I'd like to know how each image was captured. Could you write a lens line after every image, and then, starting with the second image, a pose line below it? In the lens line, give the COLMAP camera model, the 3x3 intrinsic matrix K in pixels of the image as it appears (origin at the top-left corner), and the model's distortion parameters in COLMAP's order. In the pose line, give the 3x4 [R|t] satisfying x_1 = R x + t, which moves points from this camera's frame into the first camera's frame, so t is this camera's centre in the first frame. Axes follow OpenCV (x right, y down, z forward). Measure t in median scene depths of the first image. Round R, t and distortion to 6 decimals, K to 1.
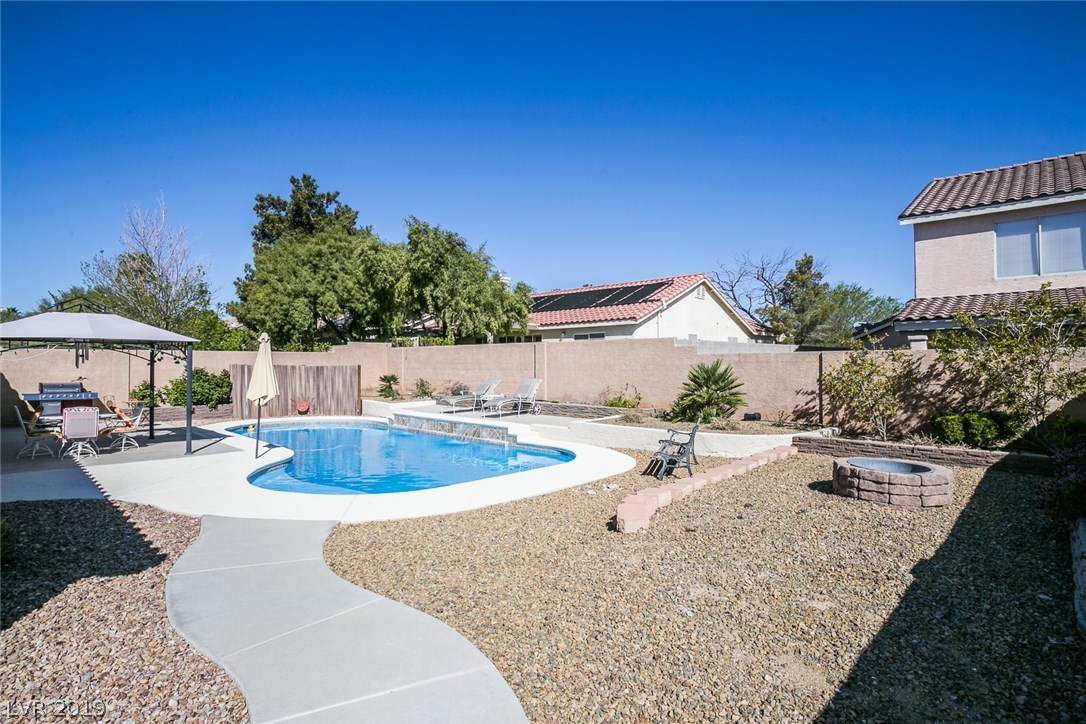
lens RADIAL K [[565.9, 0, 541.0], [0, 565.9, 353.9], [0, 0, 1]] dist [-0.078068, 0.041144]
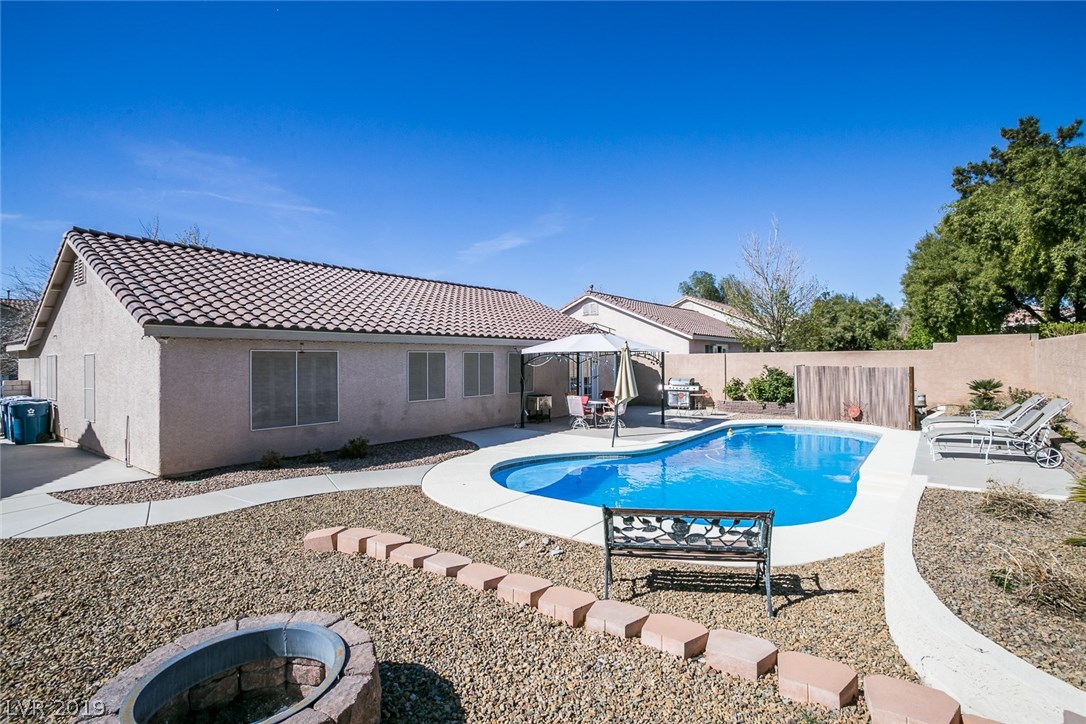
lens RADIAL K [[555.7, 0, 541.7], [0, 555.7, 388.5], [0, 0, 1]] dist [-0.077374, 0.036618]
pose [[0.127315, 0.051718, -0.990513, 0.377503], [0.026249, 0.998114, 0.055489, -0.006154], [0.991515, -0.033065, 0.125717, 0.383307]]
